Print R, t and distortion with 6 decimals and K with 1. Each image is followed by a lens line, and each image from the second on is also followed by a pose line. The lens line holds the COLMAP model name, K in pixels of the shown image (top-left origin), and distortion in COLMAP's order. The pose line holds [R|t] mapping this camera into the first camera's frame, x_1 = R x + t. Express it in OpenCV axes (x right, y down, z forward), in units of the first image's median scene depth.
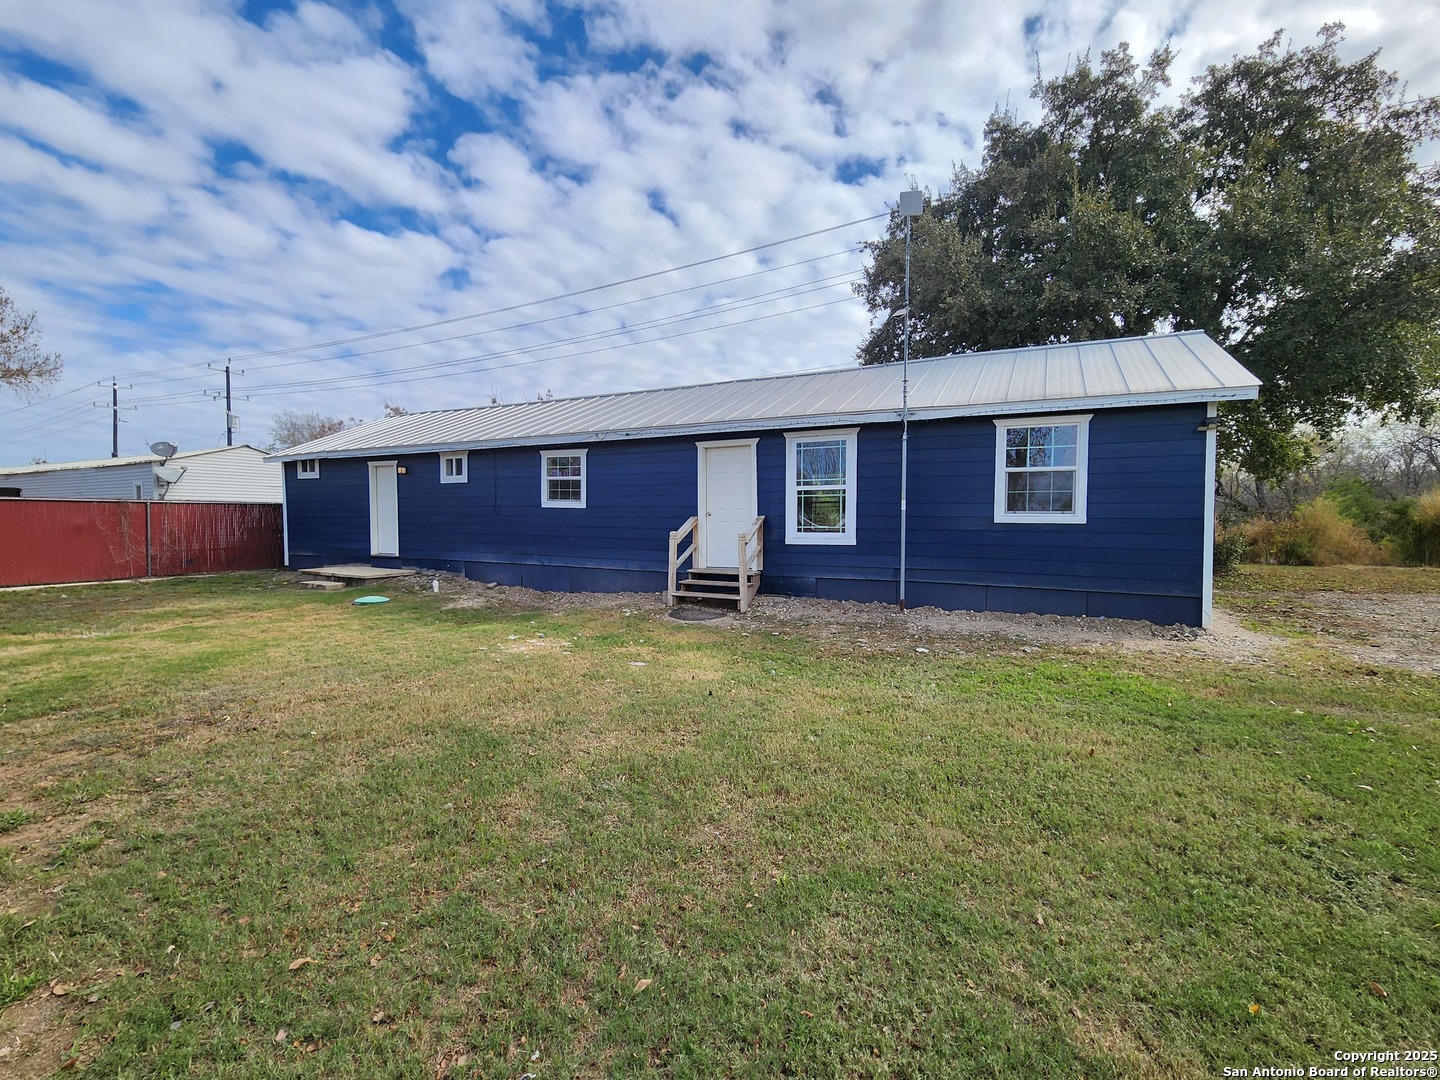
lens RADIAL K [[652.1, 0, 720.0], [0, 652.1, 540.0], [0, 0, 1]] dist [0.000826, 0.000857]
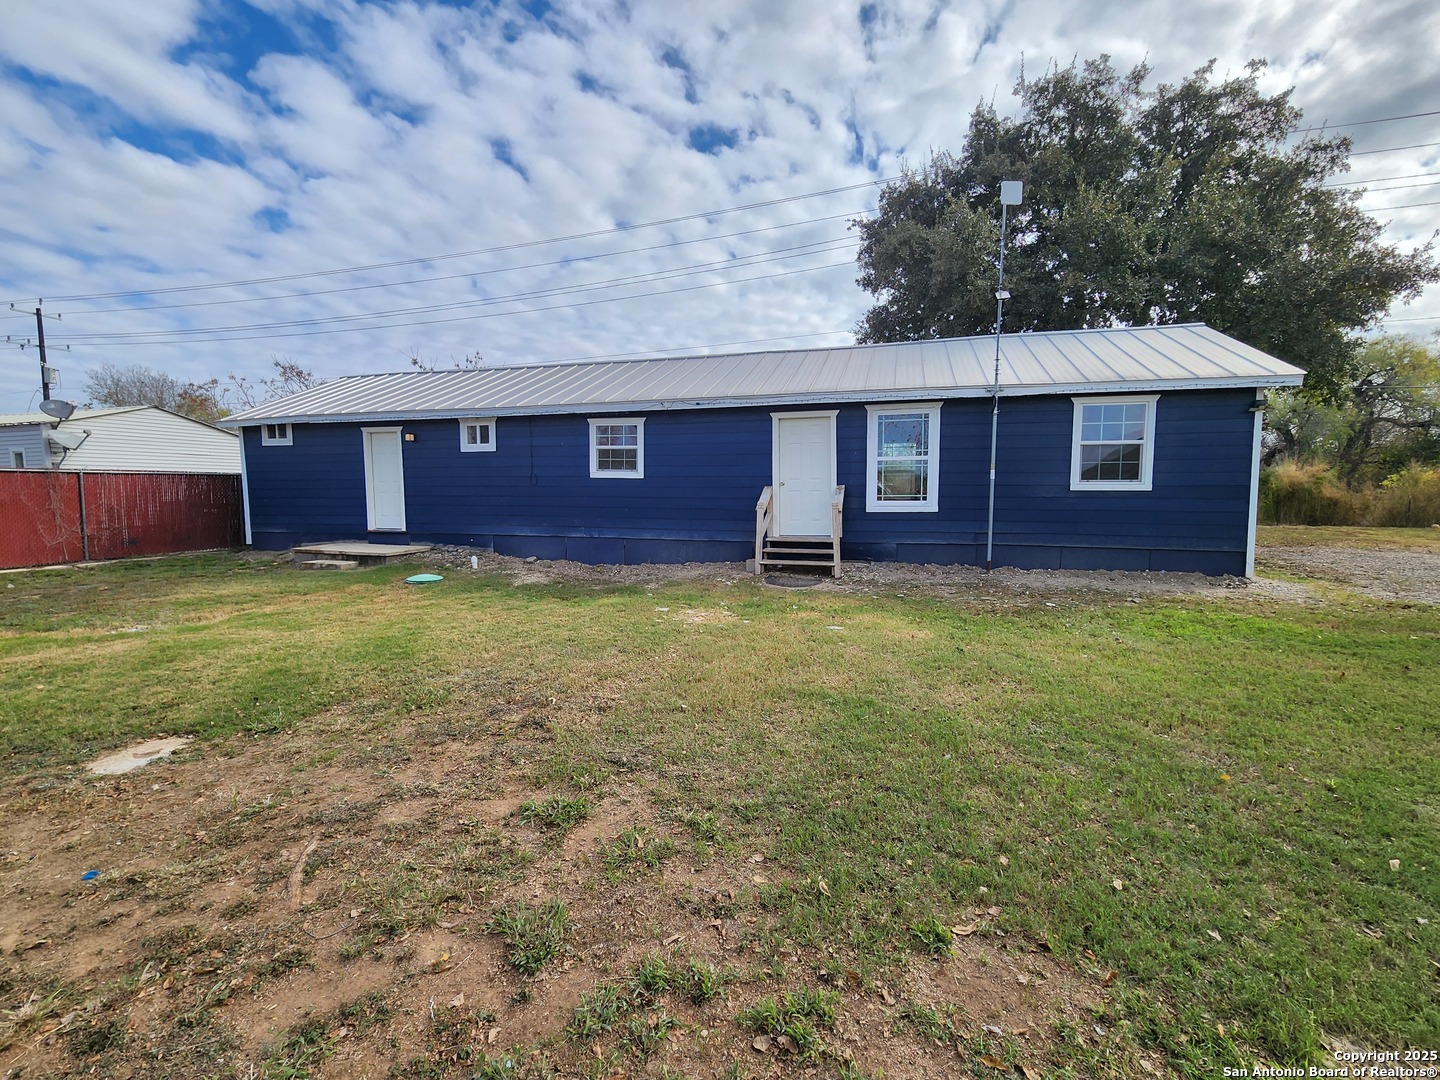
lens RADIAL K [[652.1, 0, 720.0], [0, 652.1, 540.0], [0, 0, 1]] dist [0.000826, 0.000857]
pose [[0.980352, -0.020748, 0.196162, -0.288216], [0.011811, 0.998843, 0.046620, -0.000530], [-0.196902, -0.043387, 0.979463, 0.011868]]
